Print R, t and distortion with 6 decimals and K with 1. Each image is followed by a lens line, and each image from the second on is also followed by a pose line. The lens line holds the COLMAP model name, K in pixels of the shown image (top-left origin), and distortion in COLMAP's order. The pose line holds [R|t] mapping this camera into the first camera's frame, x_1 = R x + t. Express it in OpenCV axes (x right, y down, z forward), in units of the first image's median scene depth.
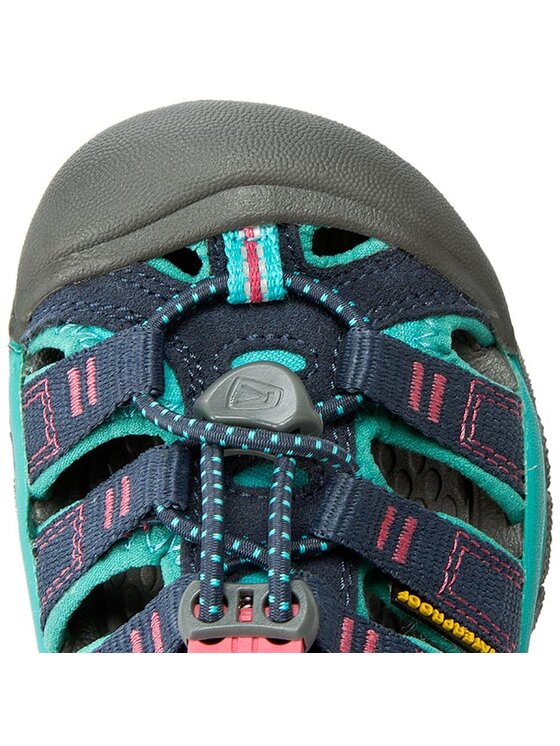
lens RADIAL K [[2483.6, 0, 280.0], [0, 2483.6, 373.0], [0, 0, 1]] dist [-0.103982, -0.946544]
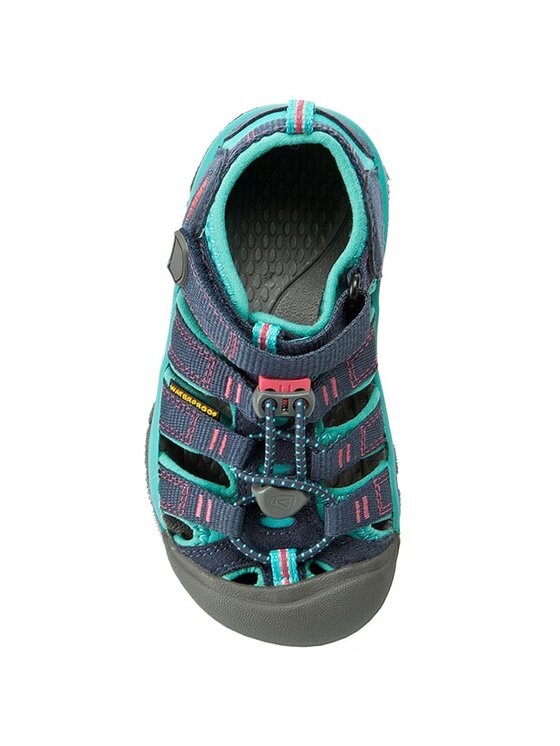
lens RADIAL K [[2361.9, 0, 280.0], [0, 2361.9, 373.0], [0, 0, 1]] dist [-0.023667, -0.052648]
pose [[-0.999757, 0.012242, 0.018340, -0.046948], [-0.009058, -0.986325, 0.164561, -0.216629], [0.020104, 0.164355, 0.986196, -1.064382]]
